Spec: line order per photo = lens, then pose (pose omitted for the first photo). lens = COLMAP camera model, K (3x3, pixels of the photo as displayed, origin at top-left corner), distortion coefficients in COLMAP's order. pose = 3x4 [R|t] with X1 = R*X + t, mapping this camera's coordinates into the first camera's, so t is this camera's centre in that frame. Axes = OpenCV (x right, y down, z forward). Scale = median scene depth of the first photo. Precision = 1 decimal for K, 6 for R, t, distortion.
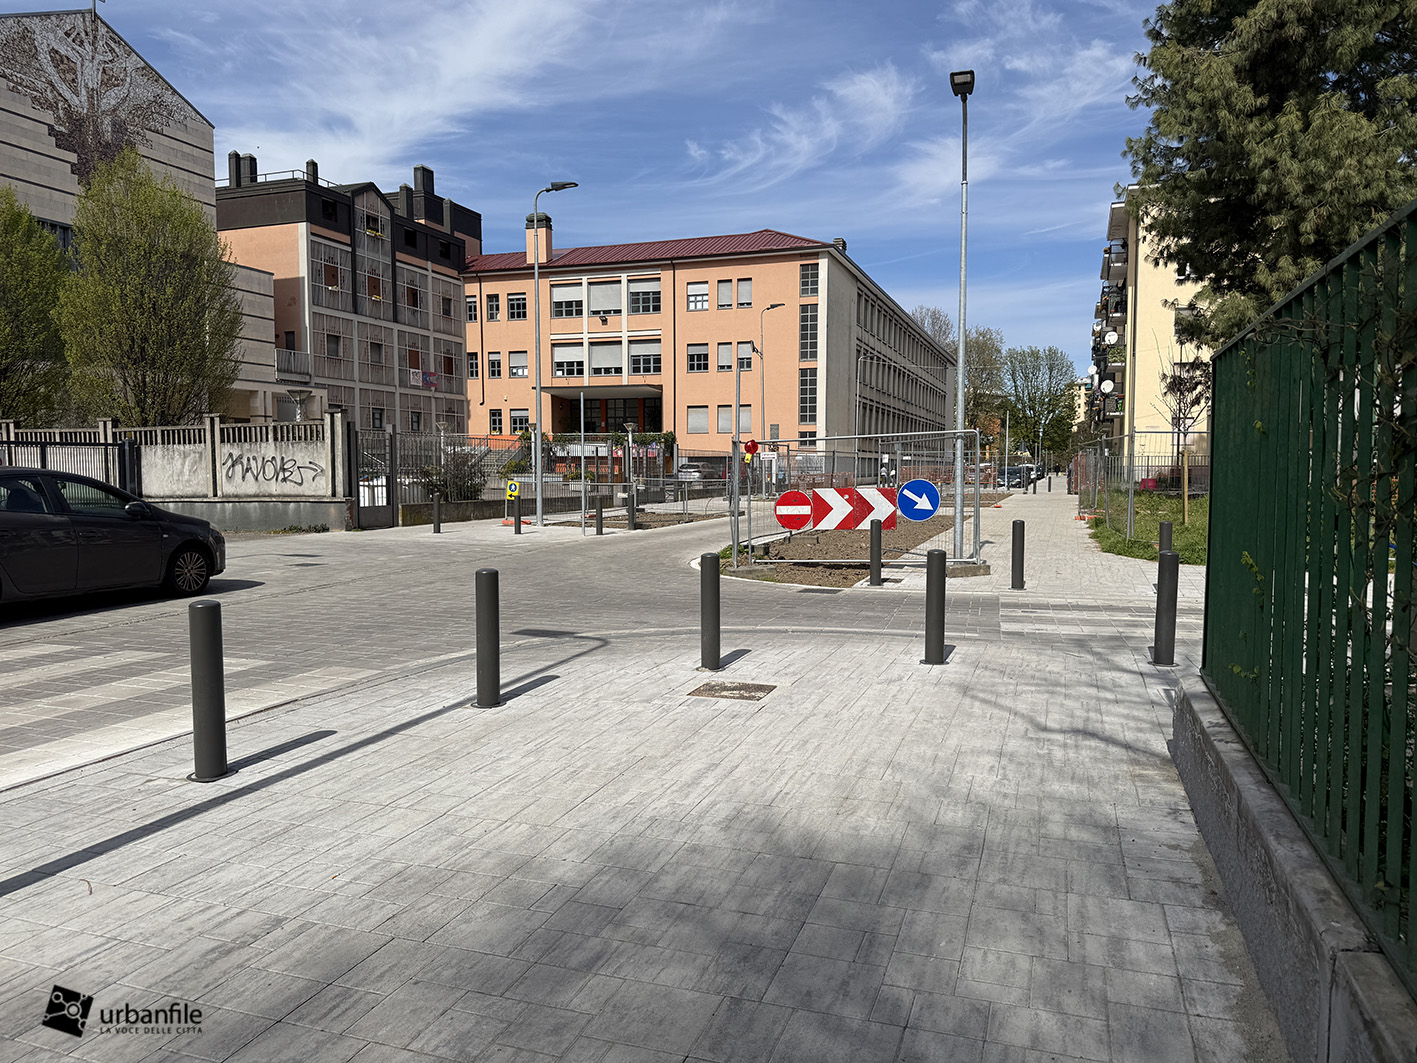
lens RADIAL K [[986.9, 0, 718.8], [0, 986.9, 544.1], [0, 0, 1]] dist [0.019185, -0.023284]
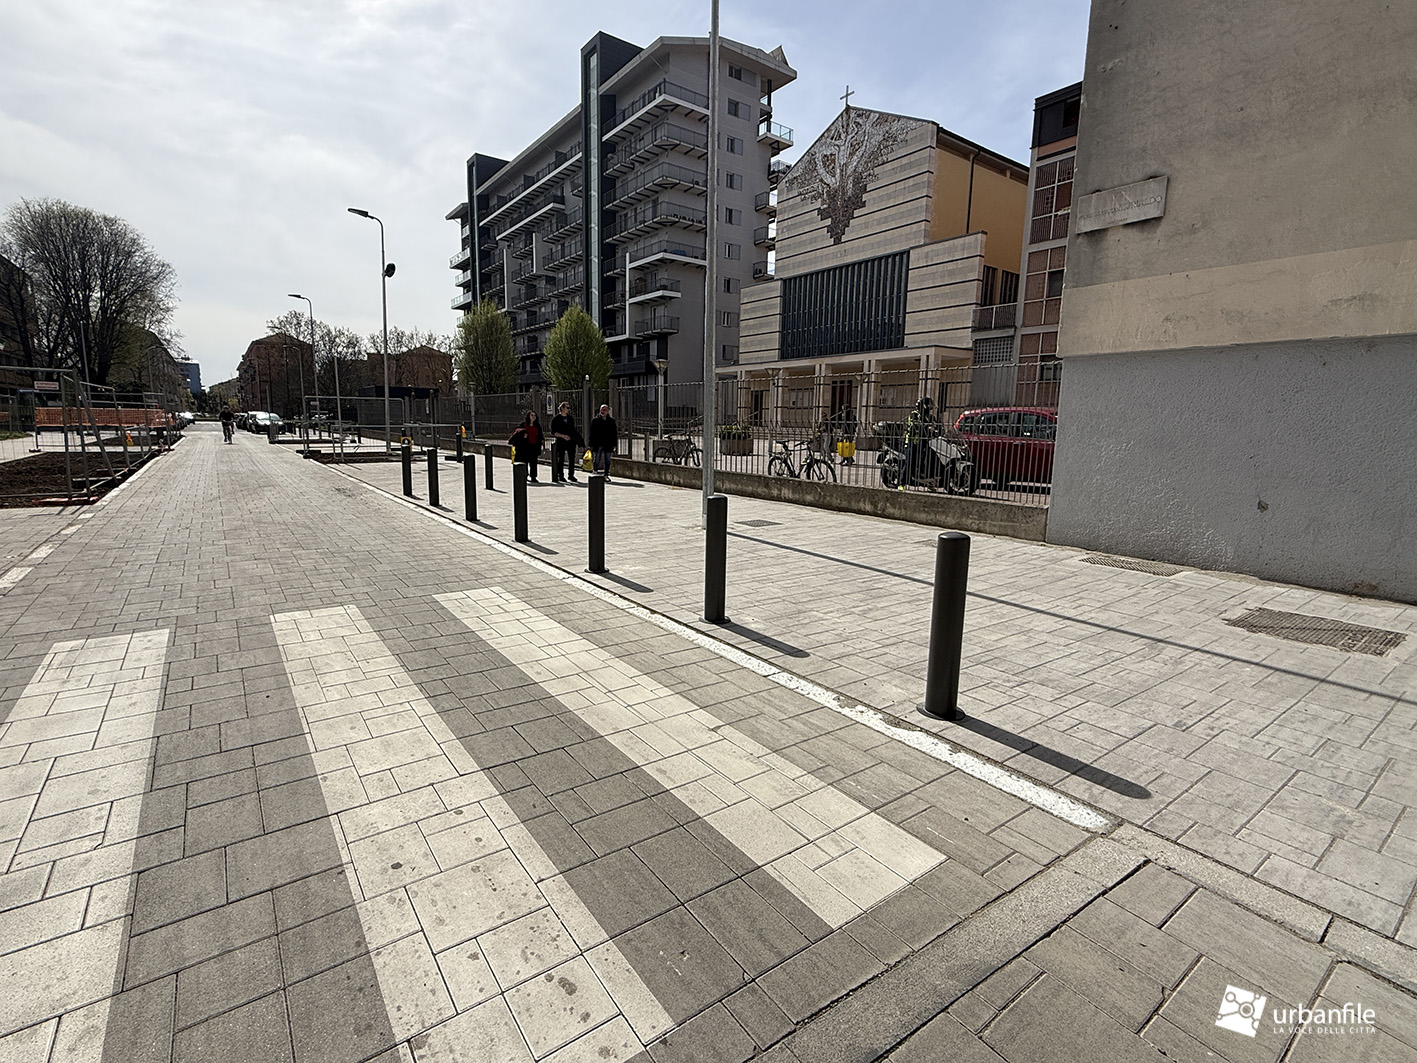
lens RADIAL K [[672.2, 0, 703.2], [0, 672.2, 524.1], [0, 0, 1]] dist [0.003736, -0.002589]
pose [[-0.575496, 0.109086, -0.810497, 0.270897], [-0.085832, 0.977533, 0.192513, -0.088961], [0.813288, 0.180357, -0.553203, 1.146352]]
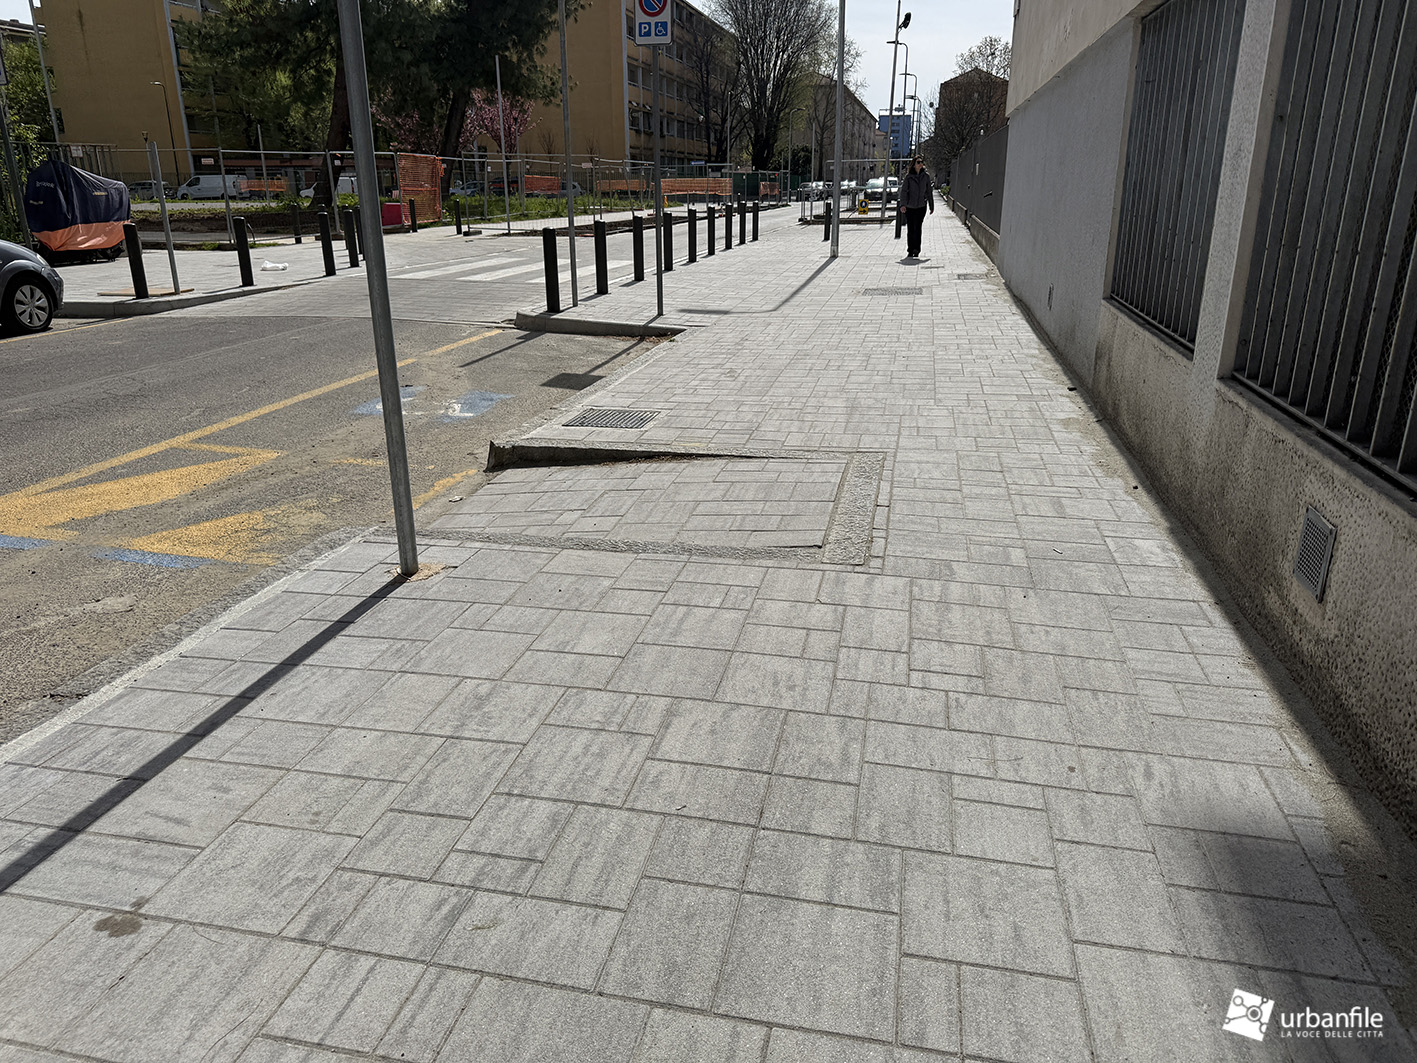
lens RADIAL K [[986.9, 0, 706.6], [0, 986.9, 520.8], [0, 0, 1]] dist [0.019185, -0.023284]
pose [[-0.991776, 0.045312, -0.119697, 0.233893], [-0.006256, 0.916951, 0.398950, -0.105507], [0.127833, 0.396418, -0.909127, 1.367869]]
